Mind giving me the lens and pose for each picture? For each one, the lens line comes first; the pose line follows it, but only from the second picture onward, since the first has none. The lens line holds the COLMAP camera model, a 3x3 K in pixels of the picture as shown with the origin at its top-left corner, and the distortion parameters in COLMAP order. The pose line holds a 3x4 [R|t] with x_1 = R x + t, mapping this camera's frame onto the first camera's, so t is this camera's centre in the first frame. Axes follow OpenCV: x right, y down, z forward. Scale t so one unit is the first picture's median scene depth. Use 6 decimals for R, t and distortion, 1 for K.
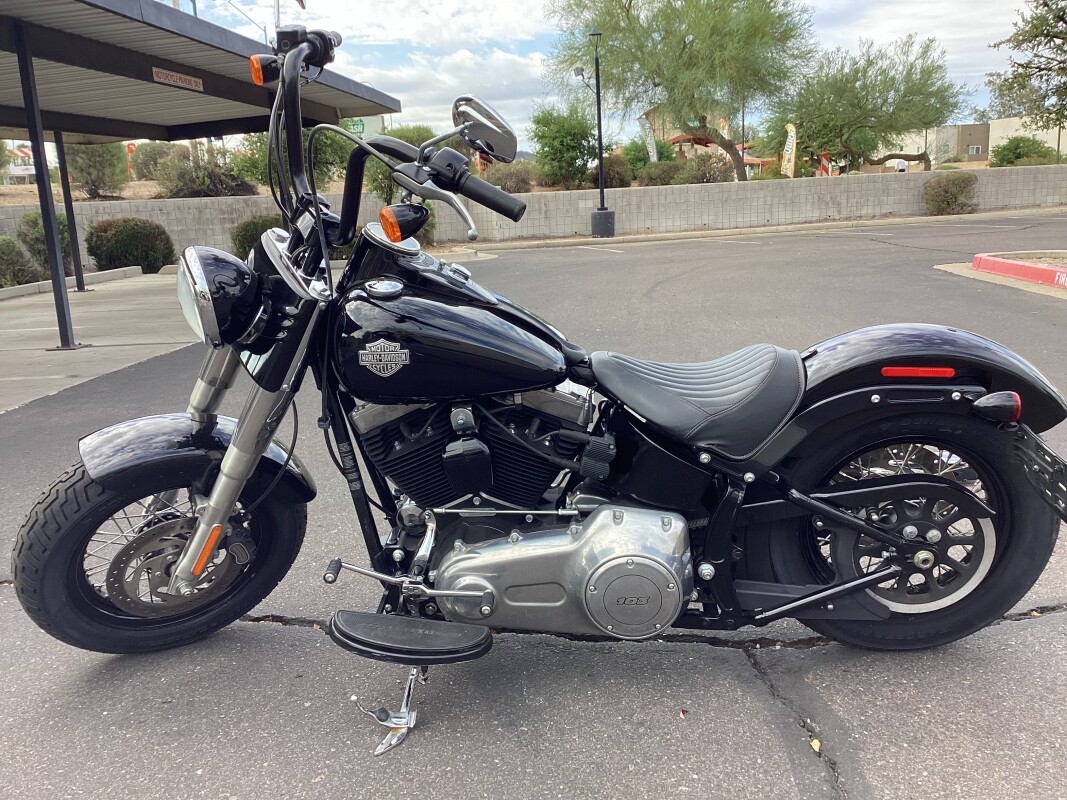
lens RADIAL K [[924.4, 0, 535.1], [0, 924.4, 415.3], [0, 0, 1]] dist [0.082337, -0.126301]
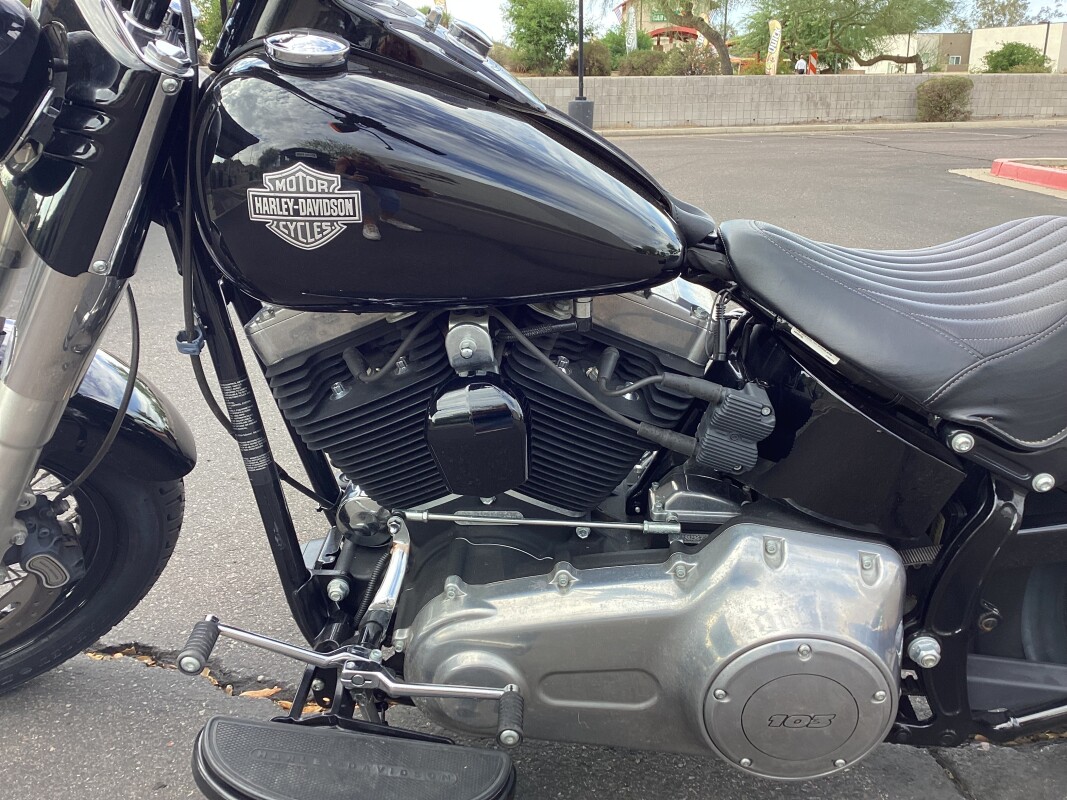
lens RADIAL K [[924.4, 0, 535.1], [0, 924.4, 415.3], [0, 0, 1]] dist [0.082337, -0.126301]
pose [[0.998599, 0.030321, 0.043369, -0.060151], [-0.034680, 0.994016, 0.103580, -0.010973], [-0.039969, -0.104939, 0.993675, 0.474374]]
